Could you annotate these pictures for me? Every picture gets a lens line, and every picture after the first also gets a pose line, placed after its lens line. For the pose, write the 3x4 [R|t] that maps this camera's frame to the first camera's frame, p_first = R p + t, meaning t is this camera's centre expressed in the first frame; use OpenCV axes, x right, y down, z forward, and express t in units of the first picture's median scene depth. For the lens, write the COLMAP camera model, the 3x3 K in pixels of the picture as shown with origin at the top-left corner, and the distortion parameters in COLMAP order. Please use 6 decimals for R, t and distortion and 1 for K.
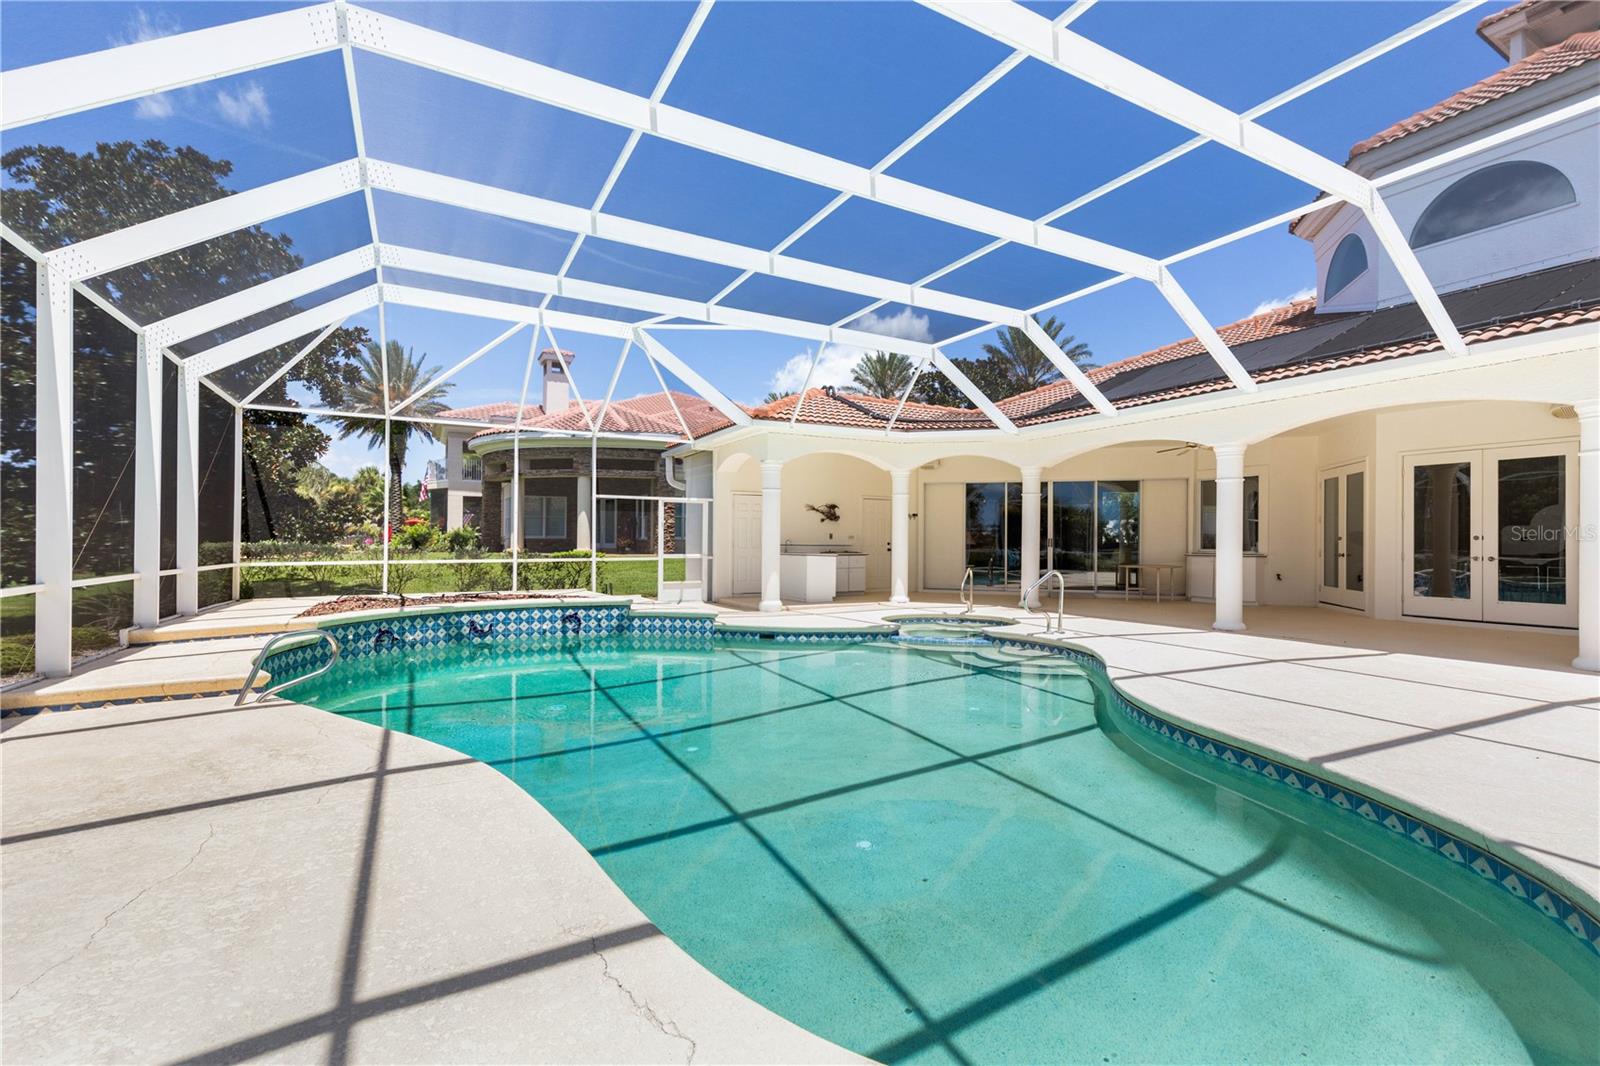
lens RADIAL K [[718.7, 0, 819.1], [0, 718.7, 529.3], [0, 0, 1]] dist [0.030869, -0.000233]
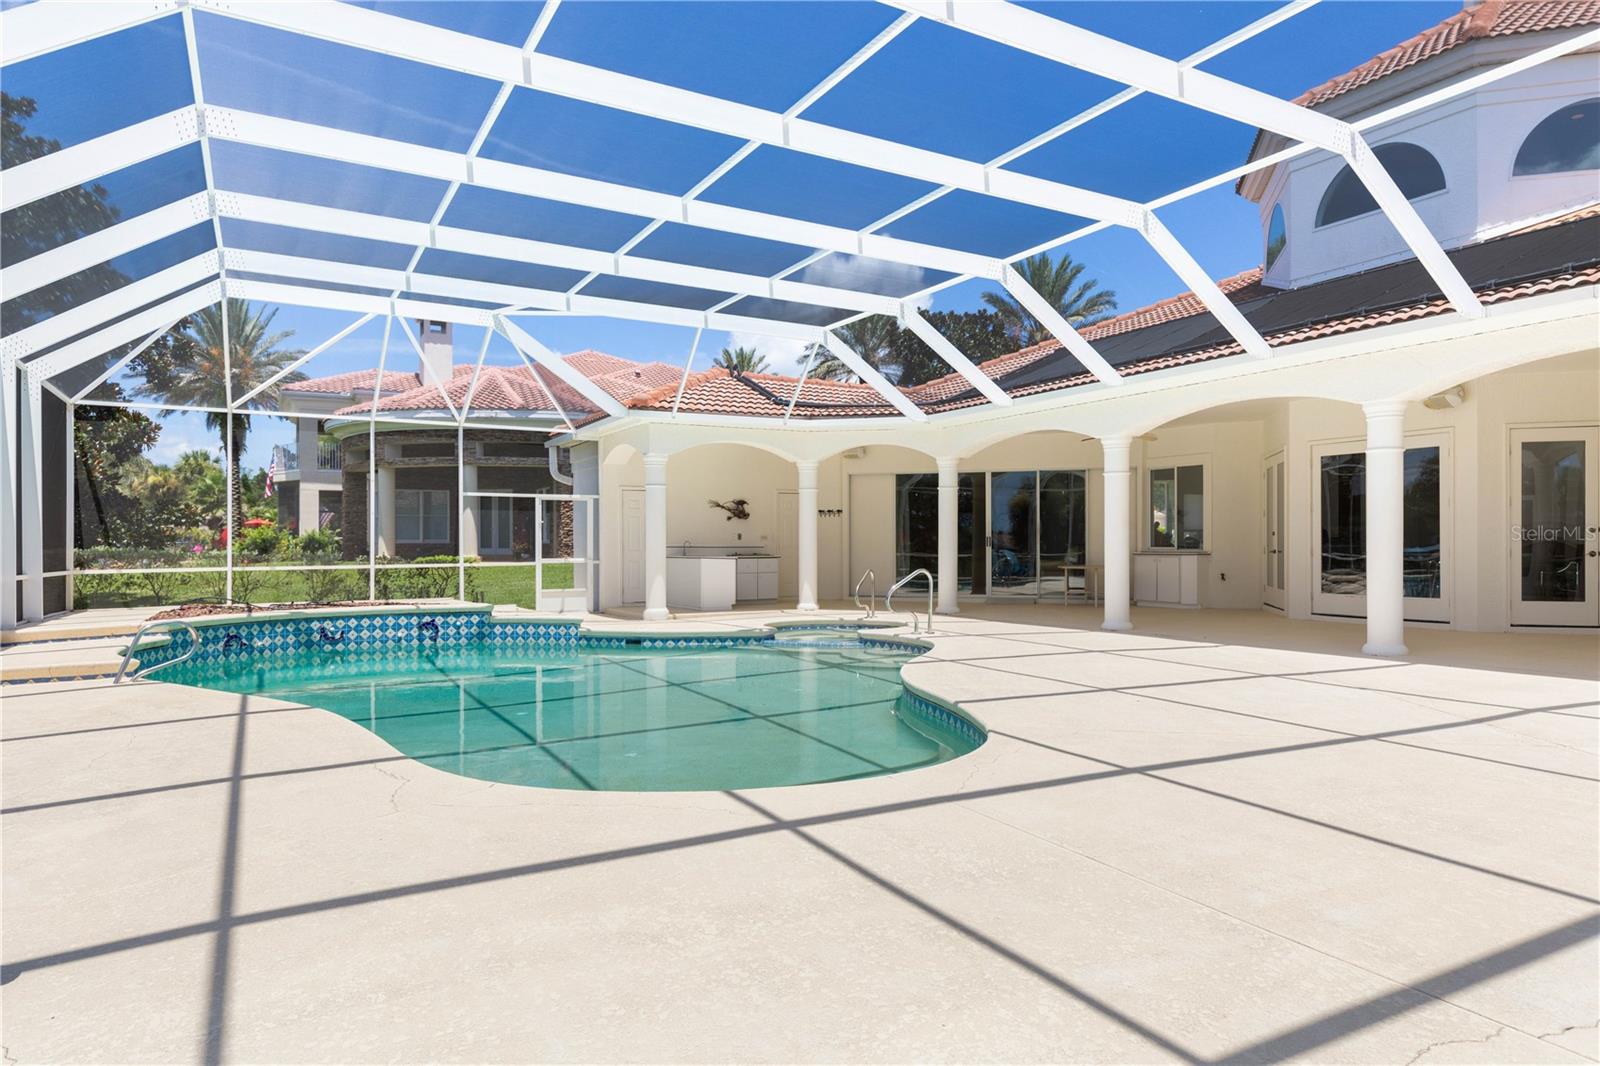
lens RADIAL K [[961.9, 0, 800.0], [0, 961.9, 533.0], [0, 0, 1]] dist [0.034836, 0.003133]
pose [[0.999956, -0.009351, 0.000673, 0.115668], [0.009347, 0.999941, 0.005582, -0.000519], [-0.000725, -0.005575, 0.999984, -0.215174]]
